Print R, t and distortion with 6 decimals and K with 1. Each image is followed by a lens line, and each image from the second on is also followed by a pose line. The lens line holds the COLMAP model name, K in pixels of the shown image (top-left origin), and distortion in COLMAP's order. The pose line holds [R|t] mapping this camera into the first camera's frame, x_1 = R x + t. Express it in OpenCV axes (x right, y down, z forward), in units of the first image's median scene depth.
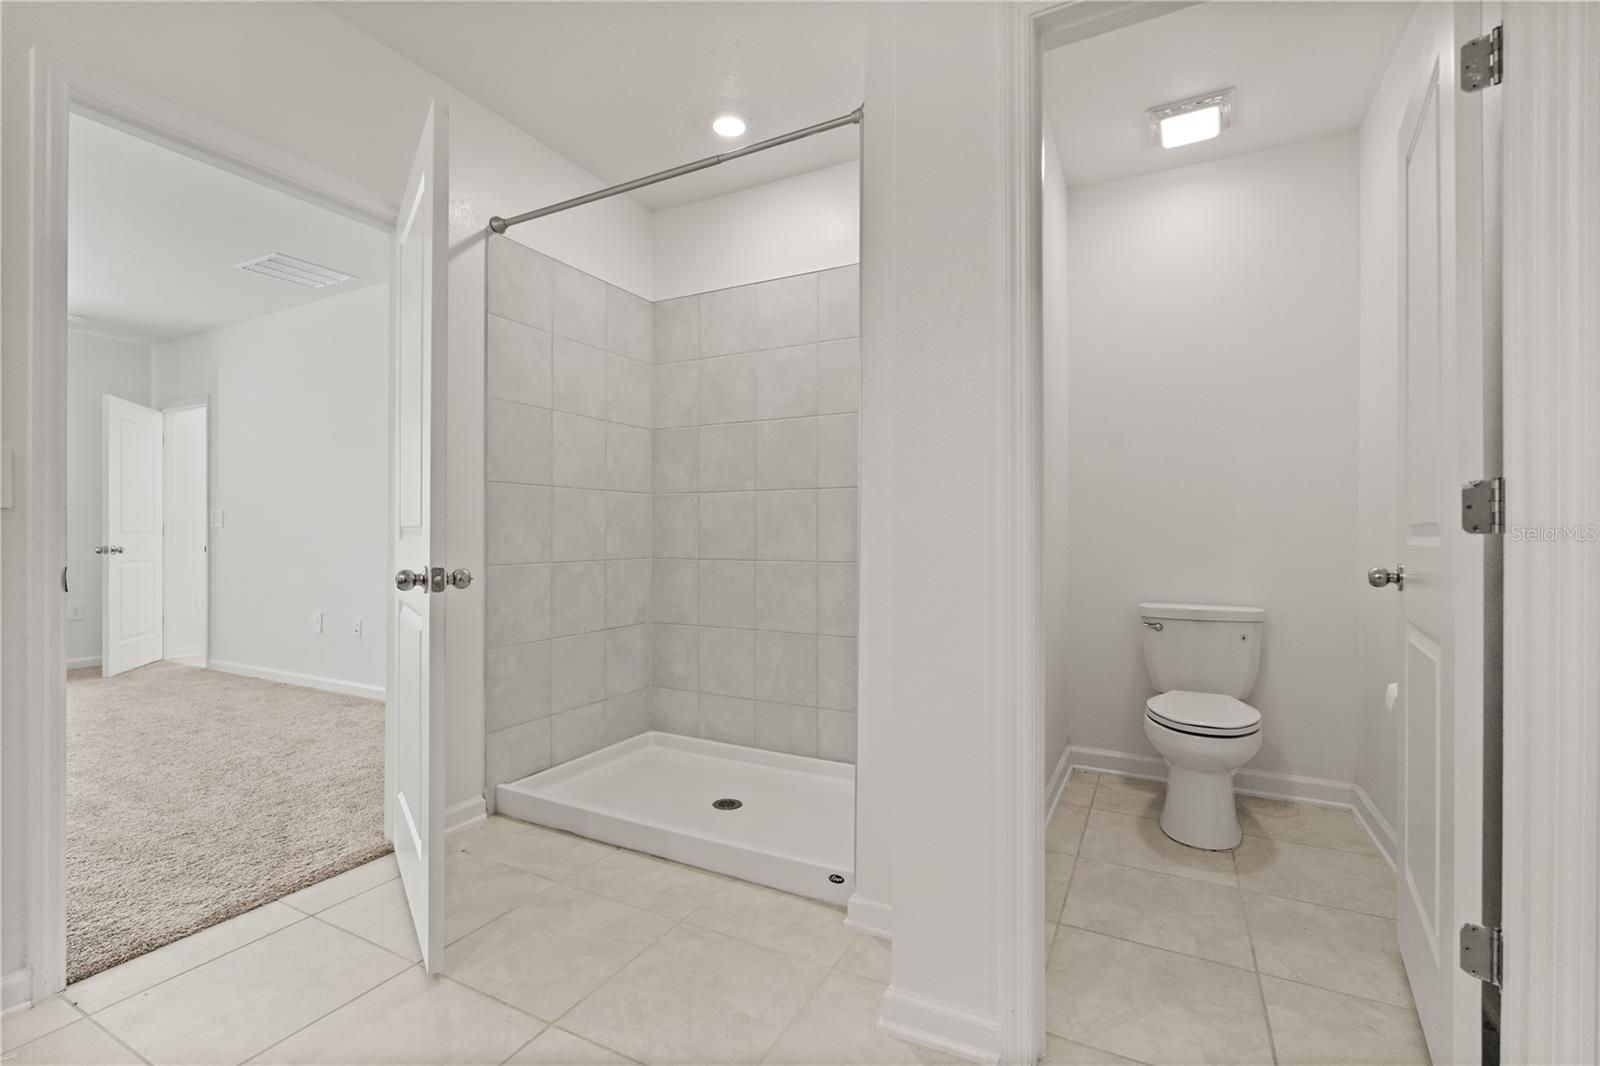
lens RADIAL K [[708.2, 0, 797.4], [0, 708.2, 535.4], [0, 0, 1]] dist [-0.000036, -0.000128]
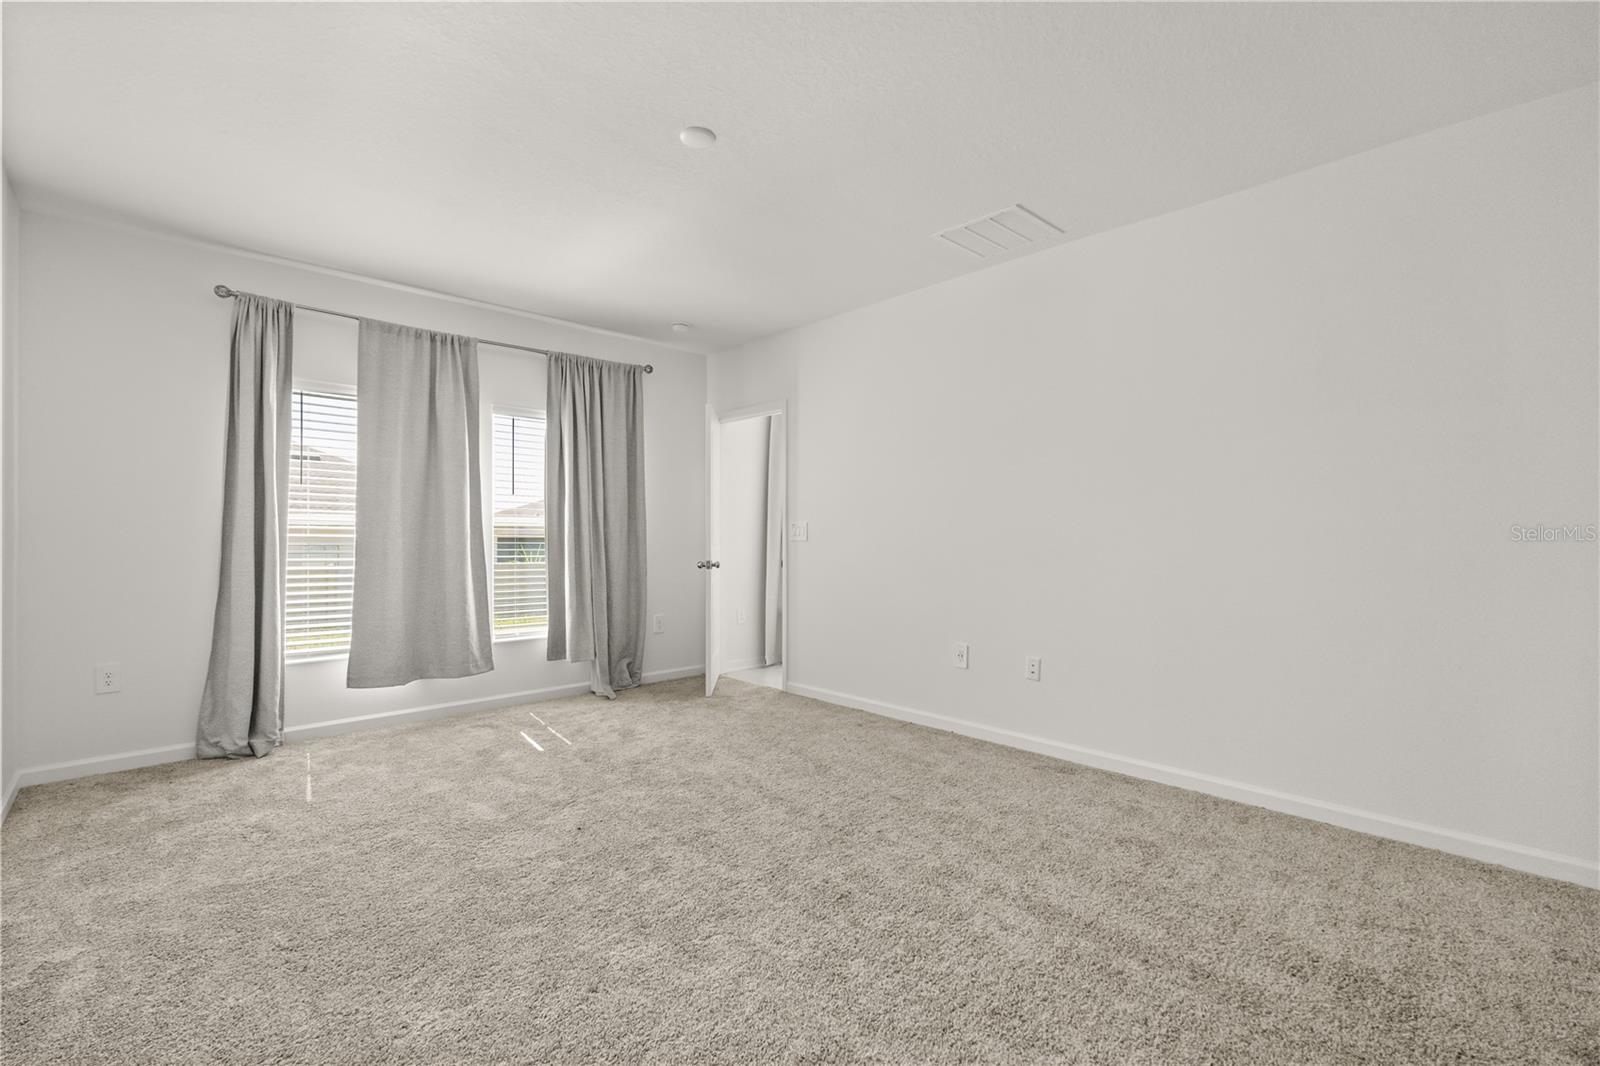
lens RADIAL K [[708.2, 0, 797.4], [0, 708.2, 535.4], [0, 0, 1]] dist [-0.000036, -0.000128]
pose [[0.941917, 0.001839, -0.335842, -0.527569], [-0.002497, 0.999996, -0.001528, -0.017863], [0.335837, 0.002278, 0.941917, 0.123984]]
